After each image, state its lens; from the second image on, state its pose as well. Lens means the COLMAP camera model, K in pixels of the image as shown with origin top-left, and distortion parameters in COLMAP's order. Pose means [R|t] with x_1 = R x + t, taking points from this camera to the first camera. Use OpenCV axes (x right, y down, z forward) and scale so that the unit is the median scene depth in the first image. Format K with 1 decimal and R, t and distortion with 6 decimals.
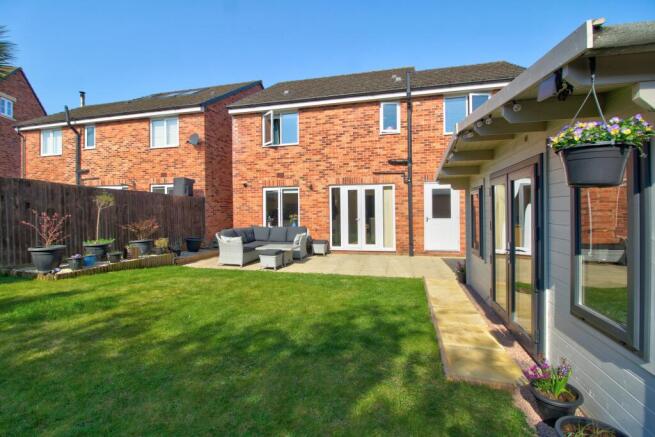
lens RADIAL K [[303.5, 0, 328.1], [0, 303.5, 216.3], [0, 0, 1]] dist [-0.000924, -0.000072]
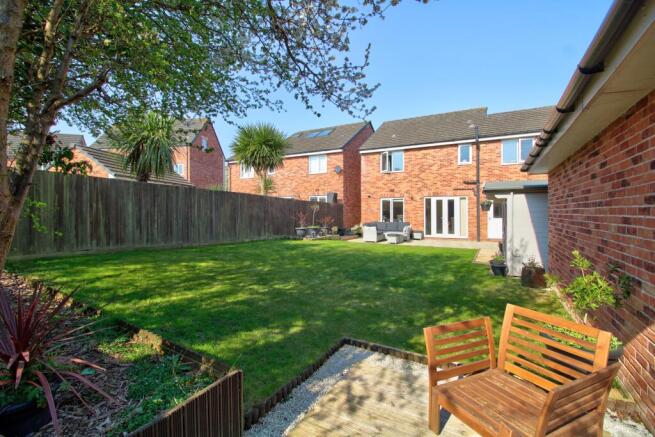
lens RADIAL K [[303.5, 0, 326.2], [0, 303.5, 213.1], [0, 0, 1]] dist [-0.000924, -0.000072]
pose [[0.966433, 0.007541, -0.256809, -0.083389], [-0.010280, 0.999904, -0.009327, 0.004431], [0.256714, 0.011654, 0.966417, -0.687222]]
